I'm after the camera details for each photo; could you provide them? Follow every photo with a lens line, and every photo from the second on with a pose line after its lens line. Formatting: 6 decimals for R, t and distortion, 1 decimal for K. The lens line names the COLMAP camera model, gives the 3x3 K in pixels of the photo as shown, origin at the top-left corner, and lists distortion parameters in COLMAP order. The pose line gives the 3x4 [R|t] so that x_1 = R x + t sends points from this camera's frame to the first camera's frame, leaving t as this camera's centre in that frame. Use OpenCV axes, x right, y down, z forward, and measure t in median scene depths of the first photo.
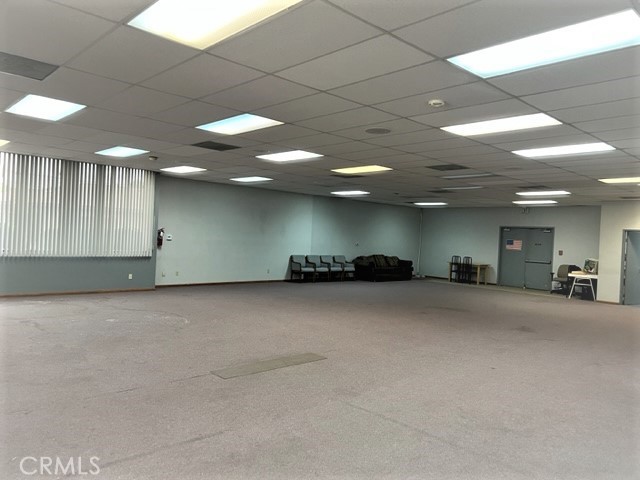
lens RADIAL K [[489.9, 0, 320.0], [0, 489.9, 240.0], [0, 0, 1]] dist [0.072467, -0.000060]
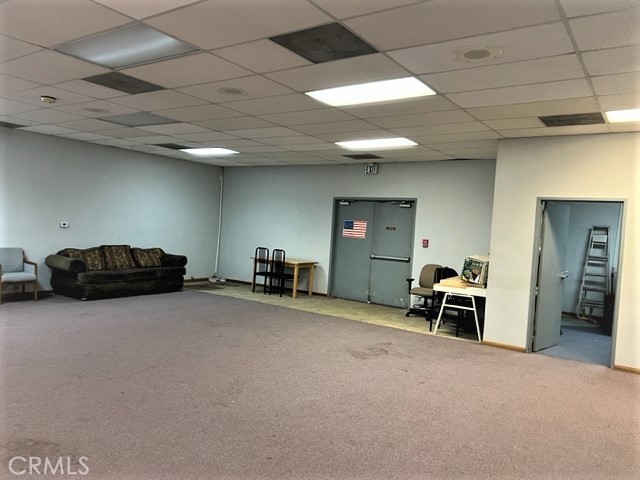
lens RADIAL K [[483.5, 0, 320.0], [0, 483.5, 240.0], [0, 0, 1]] dist [-0.002451, -0.000327]
pose [[0.975879, 0.003445, 0.218286, 0.238909], [-0.010560, 0.999450, 0.031437, 0.005604], [-0.218058, -0.032983, 0.975378, 0.474323]]
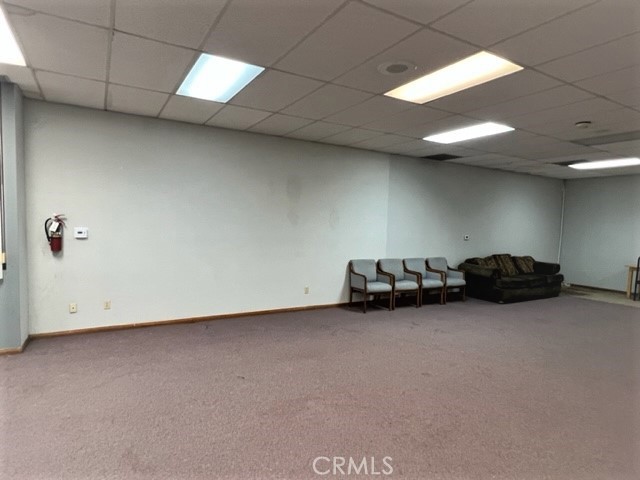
lens RADIAL K [[384.7, 0, 320.0], [0, 384.7, 240.0], [0, 0, 1]] dist [0.000875, -0.000125]
pose [[0.974477, -0.006511, -0.224394, 0.006619], [0.013165, 0.999516, 0.028171, -0.004797], [0.224102, -0.030406, 0.974091, 0.520286]]
